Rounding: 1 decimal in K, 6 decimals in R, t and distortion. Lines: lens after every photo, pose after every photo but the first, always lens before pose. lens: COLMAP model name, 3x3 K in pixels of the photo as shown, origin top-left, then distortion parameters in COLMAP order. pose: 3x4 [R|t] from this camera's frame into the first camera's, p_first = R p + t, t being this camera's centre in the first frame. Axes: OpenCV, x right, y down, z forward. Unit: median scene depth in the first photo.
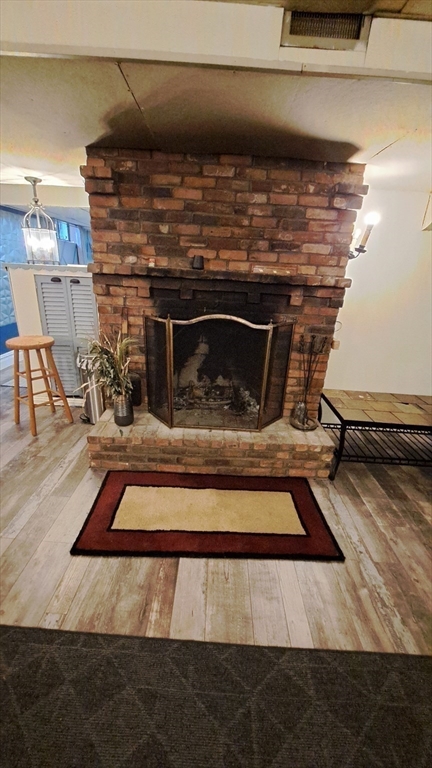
lens RADIAL K [[309.7, 0, 214.8], [0, 309.7, 387.6], [0, 0, 1]] dist [-0.002205, -0.000603]
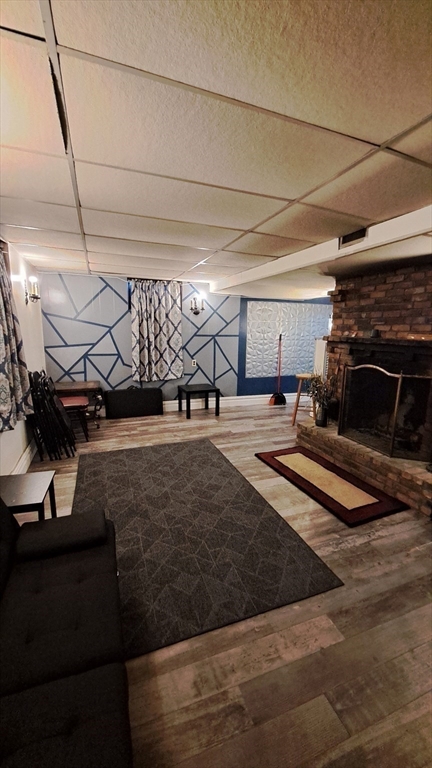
lens RADIAL K [[309.7, 0, 214.8], [0, 309.7, 387.6], [0, 0, 1]] dist [-0.002205, -0.000603]
pose [[0.366463, 0.126889, -0.921740, 1.138728], [-0.334305, 0.942460, -0.003171, 0.132771], [0.868300, 0.309304, 0.387796, -0.234096]]
